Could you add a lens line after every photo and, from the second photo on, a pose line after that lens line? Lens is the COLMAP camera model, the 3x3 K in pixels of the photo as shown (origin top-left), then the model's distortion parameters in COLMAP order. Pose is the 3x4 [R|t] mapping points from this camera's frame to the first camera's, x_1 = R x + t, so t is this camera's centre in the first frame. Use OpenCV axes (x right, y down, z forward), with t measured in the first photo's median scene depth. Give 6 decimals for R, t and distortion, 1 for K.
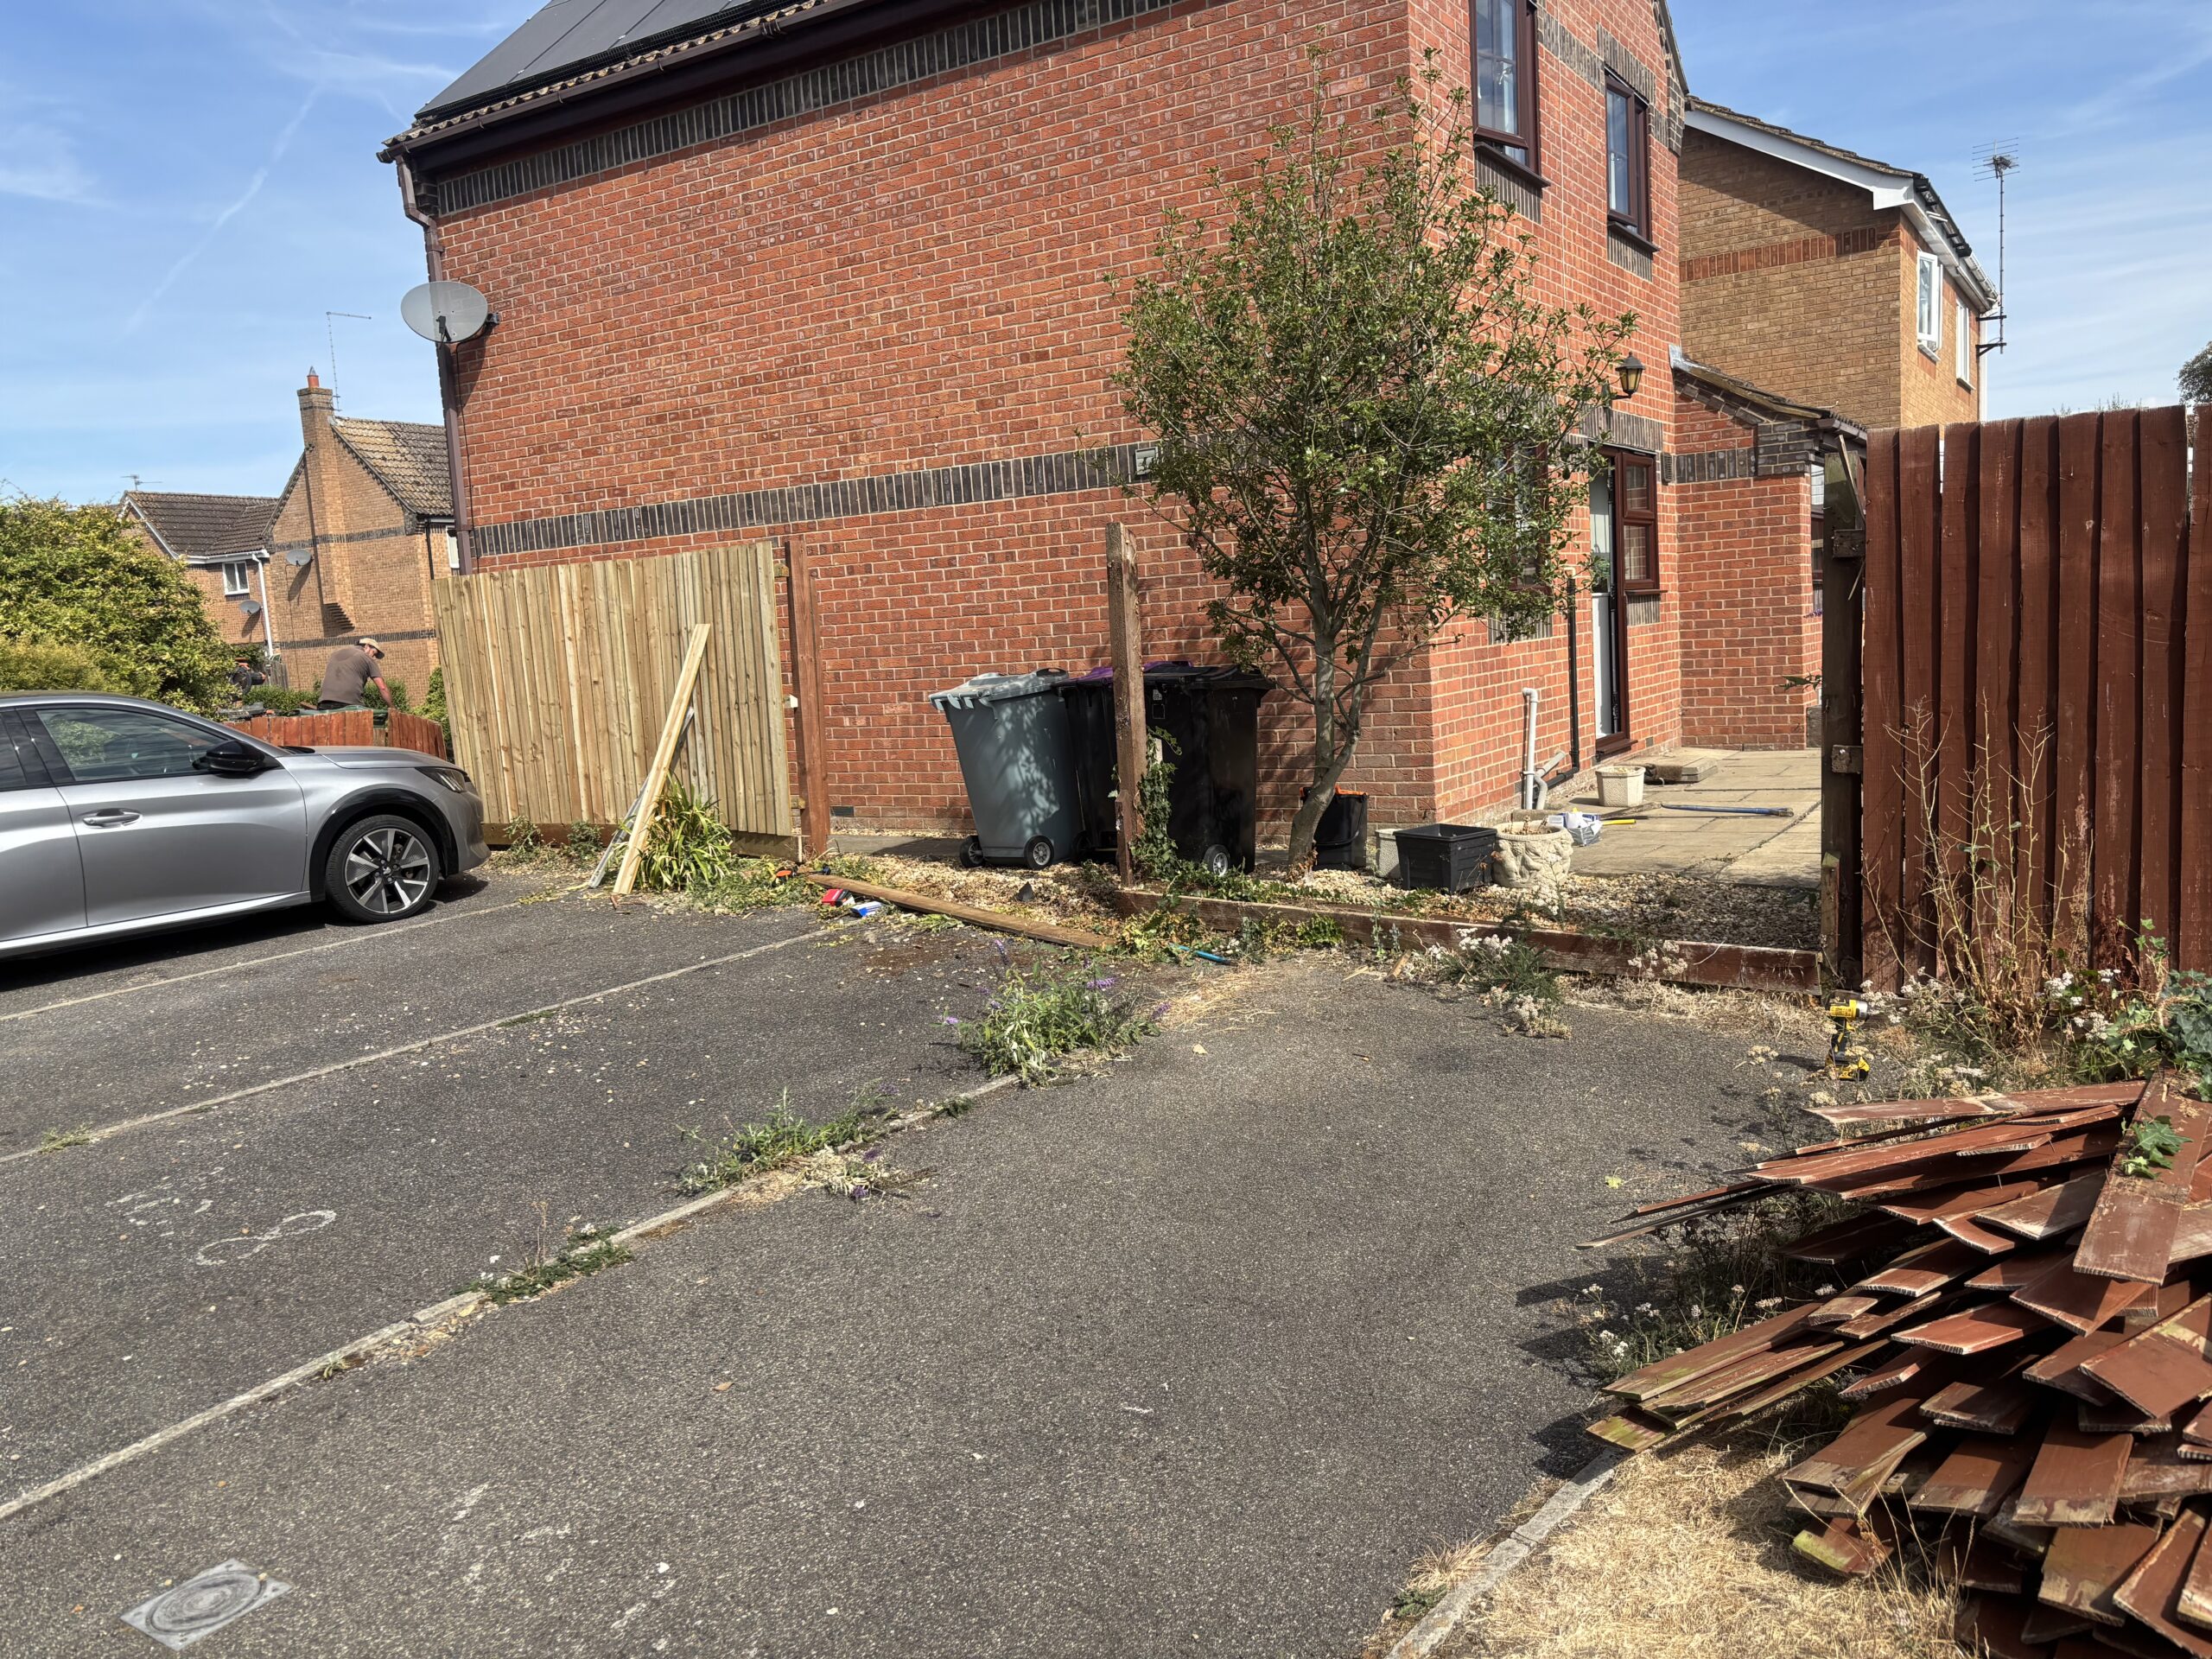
lens RADIAL K [[1663.4, 0, 1108.8], [0, 1663.4, 830.3], [0, 0, 1]] dist [0.102829, -0.096625]
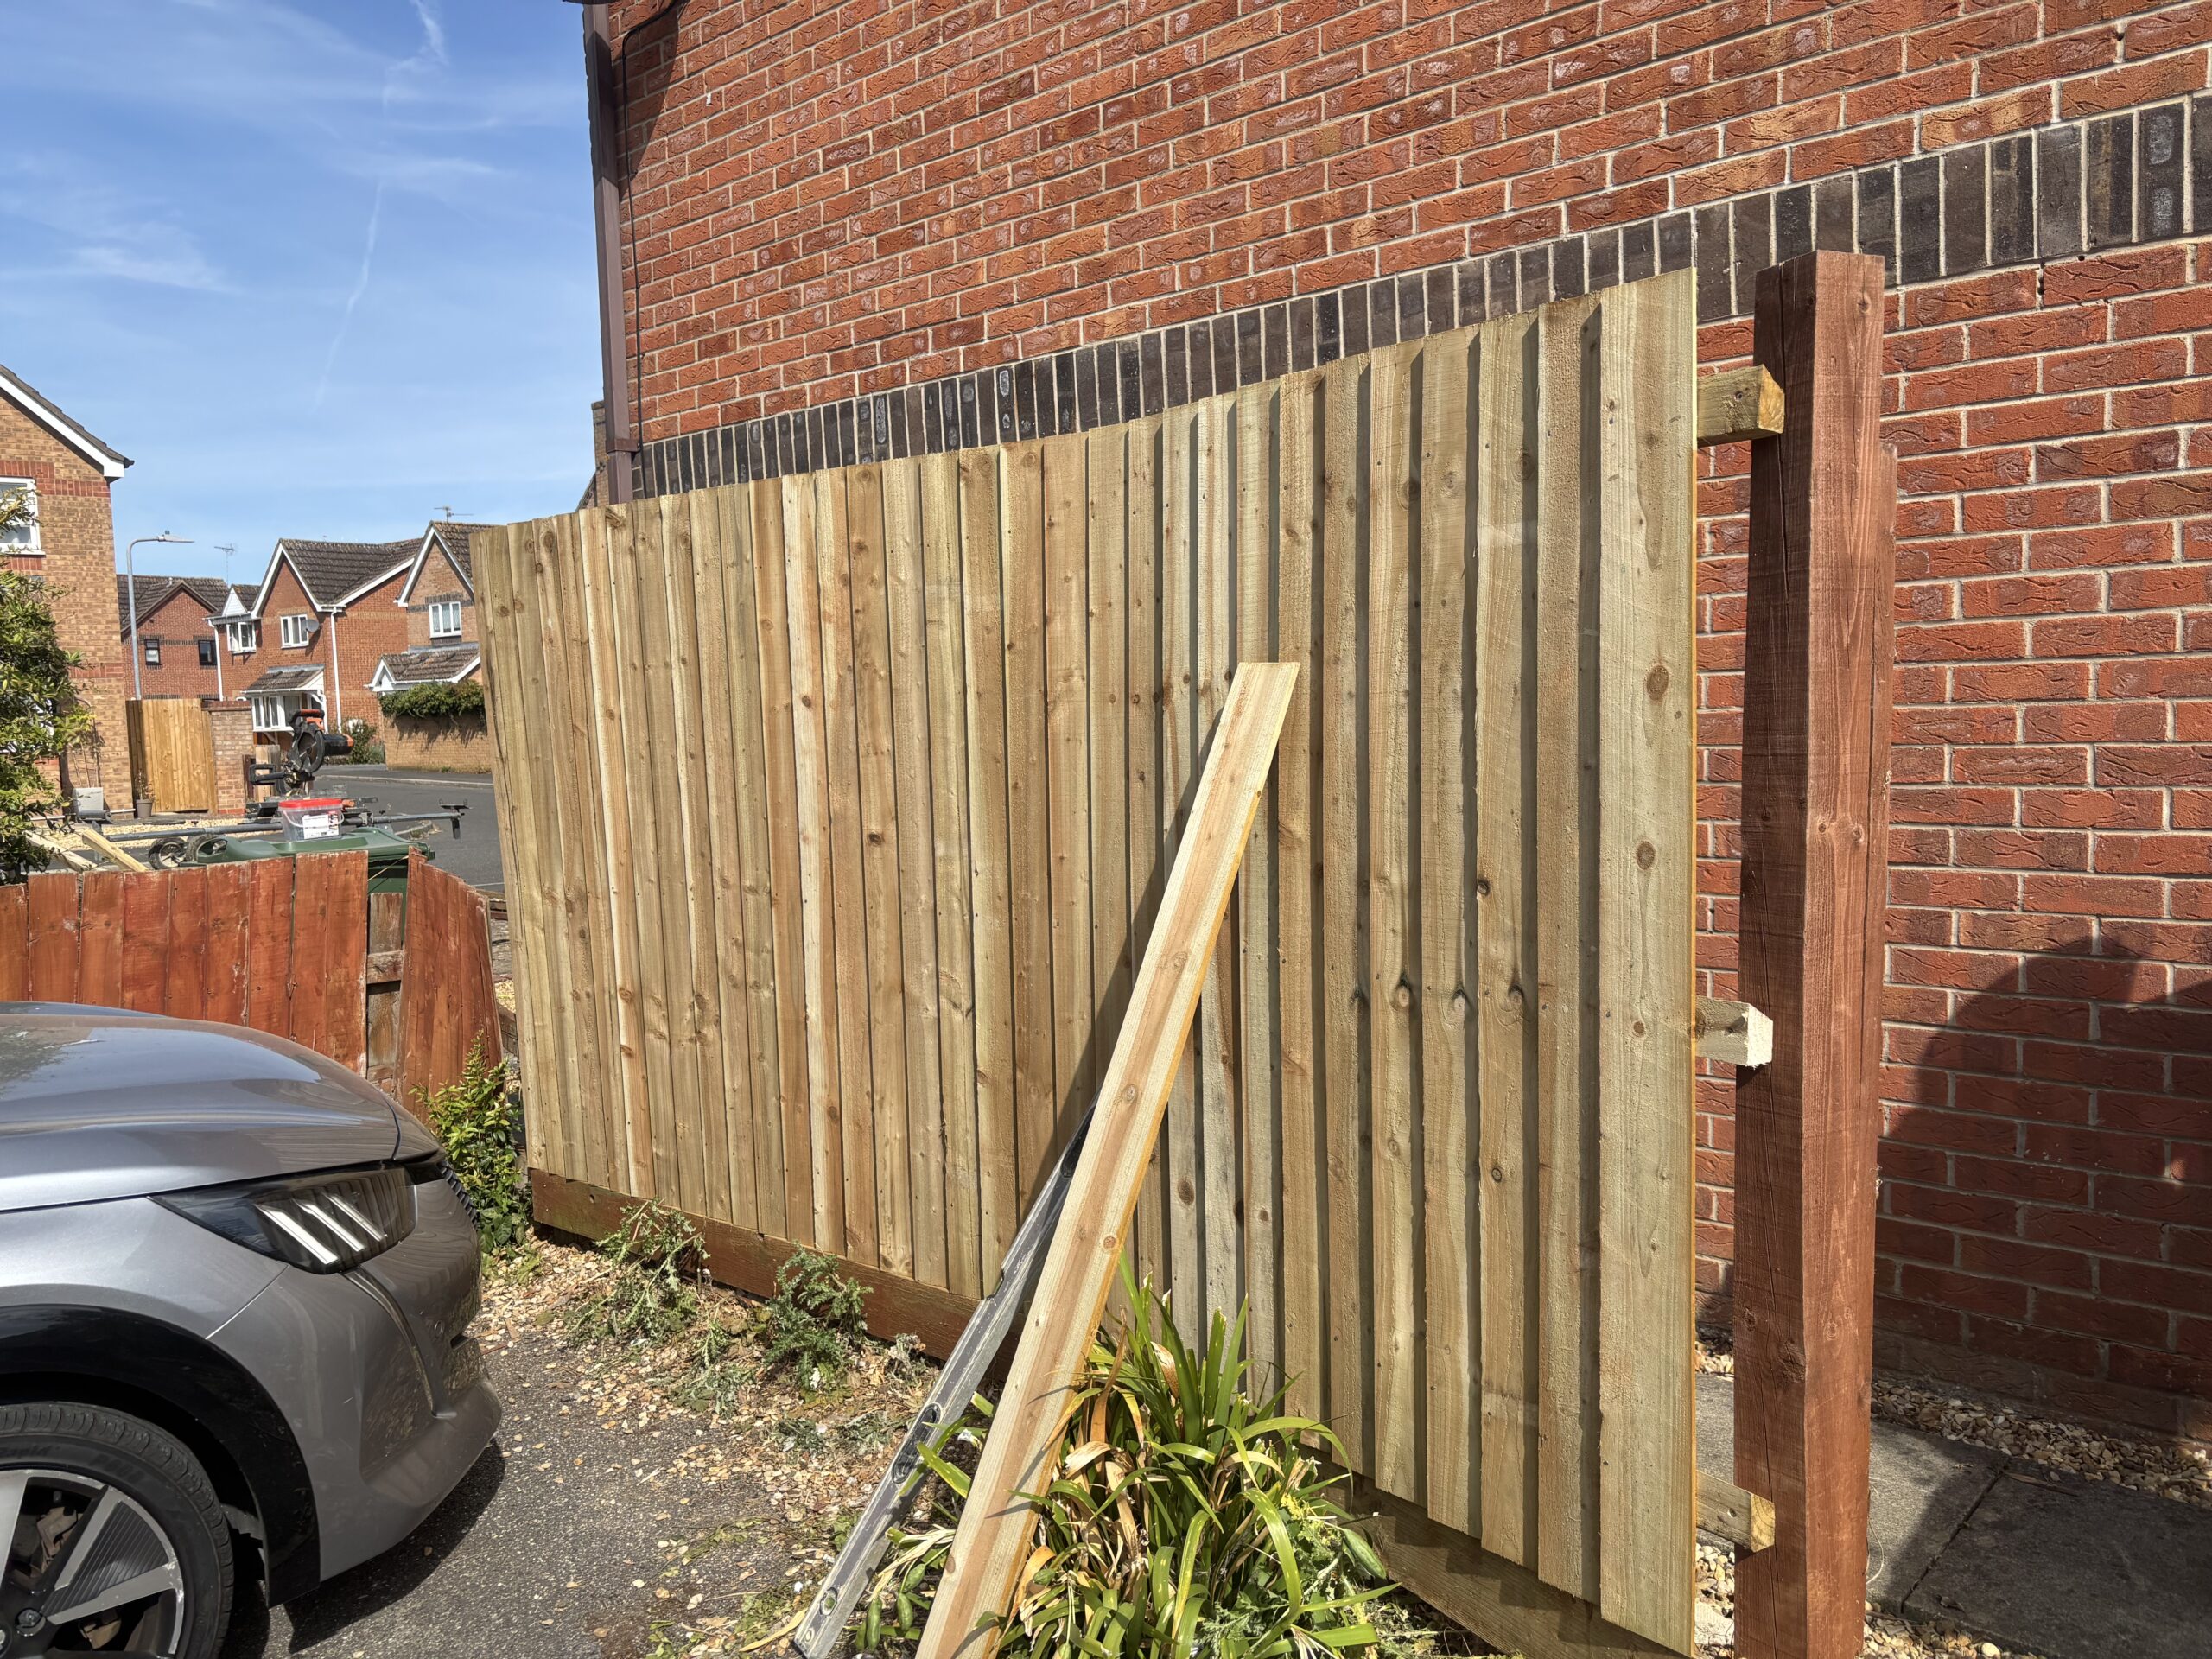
lens RADIAL K [[1649.0, 0, 1167.1], [0, 1649.0, 834.6], [0, 0, 1]] dist [0.106162, -0.080853]
pose [[0.990414, 0.041611, -0.131714, -0.281831], [-0.045901, 0.998505, -0.029696, -0.110991], [0.130282, 0.035457, 0.990843, 0.937907]]
